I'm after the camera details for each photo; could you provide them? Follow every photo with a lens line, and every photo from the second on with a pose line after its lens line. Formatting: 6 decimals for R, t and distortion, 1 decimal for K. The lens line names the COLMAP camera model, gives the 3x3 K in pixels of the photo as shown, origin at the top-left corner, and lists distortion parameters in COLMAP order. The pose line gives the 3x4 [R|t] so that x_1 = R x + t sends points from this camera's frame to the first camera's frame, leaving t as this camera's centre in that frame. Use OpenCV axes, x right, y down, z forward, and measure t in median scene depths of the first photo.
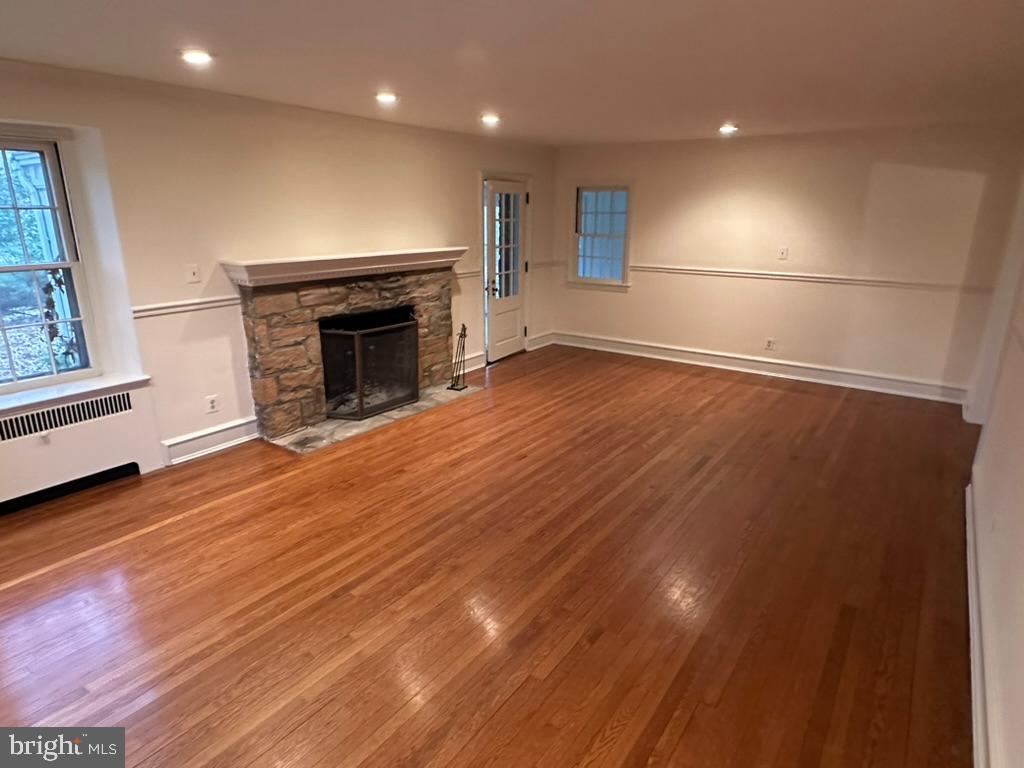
lens RADIAL K [[586.1, 0, 521.1], [0, 586.1, 375.3], [0, 0, 1]] dist [-0.005698, -0.002200]
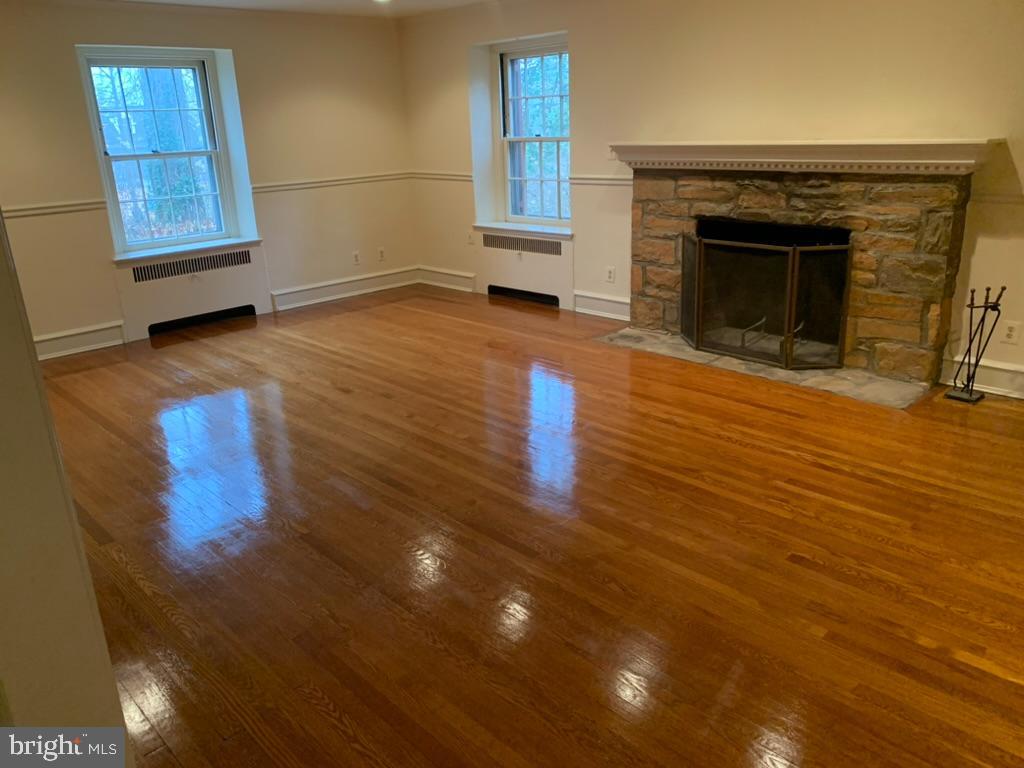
lens RADIAL K [[778.4, 0, 496.3], [0, 778.4, 391.1], [0, 0, 1]] dist [-0.017385, 0.019876]
pose [[-0.189636, 0.332897, -0.923698, 0.828959], [-0.218035, 0.903002, 0.370201, -0.218916], [0.957339, 0.271602, -0.098658, 0.888645]]
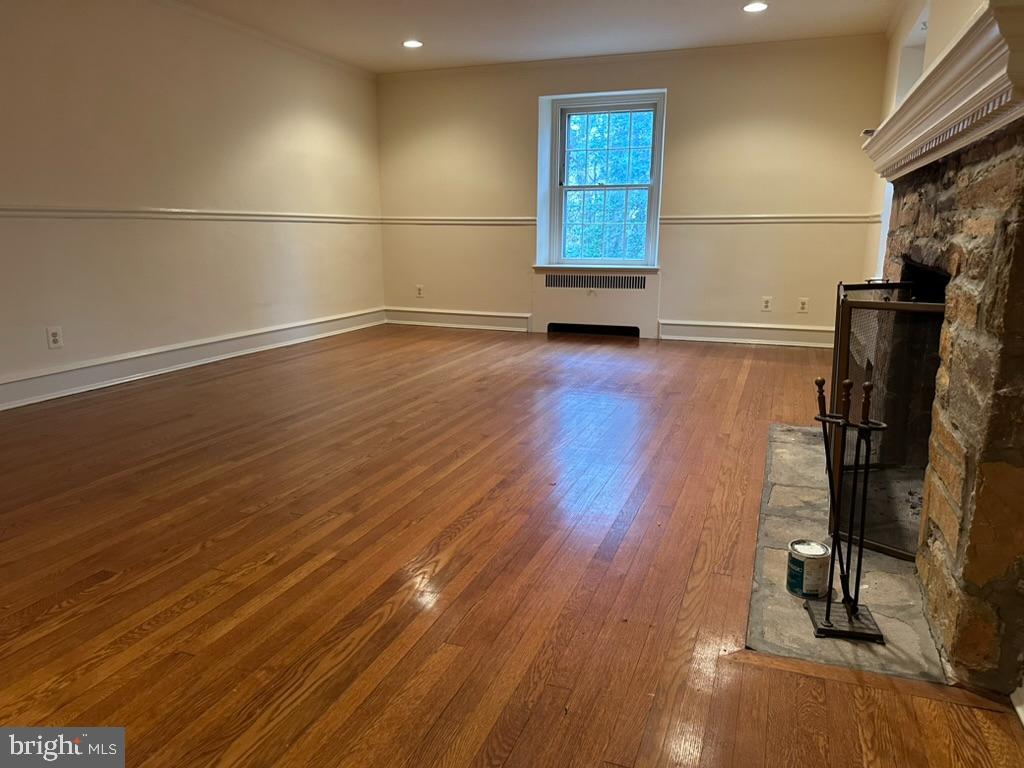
lens RADIAL K [[712.3, 0, 508.2], [0, 712.3, 386.9], [0, 0, 1]] dist [0.035957, -0.050285]
pose [[-0.968196, 0.051154, -0.244906, 0.130645], [-0.066644, 0.890779, 0.449524, -0.241662], [0.241152, 0.451549, -0.859040, 1.469533]]
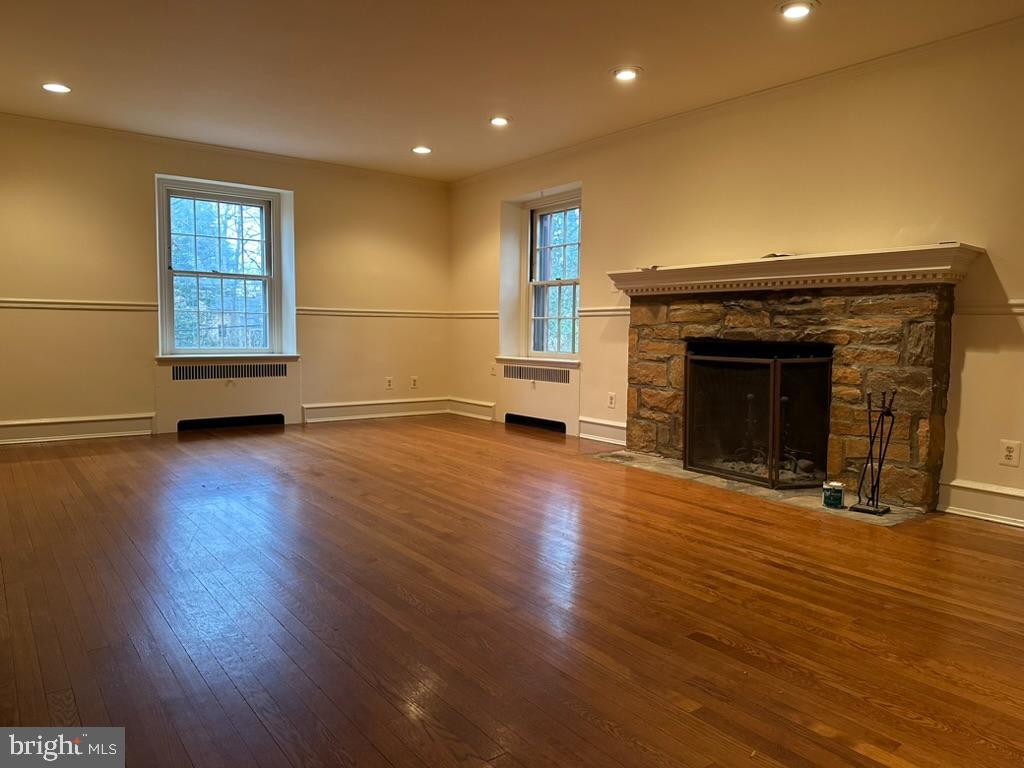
lens RADIAL K [[712.3, 0, 504.6], [0, 712.3, 401.9], [0, 0, 1]] dist [0.035957, -0.050285]
pose [[-0.309948, 0.095233, -0.945972, 0.739601], [-0.259621, 0.948679, 0.180571, -0.126289], [0.914620, 0.301561, -0.269317, 1.051303]]
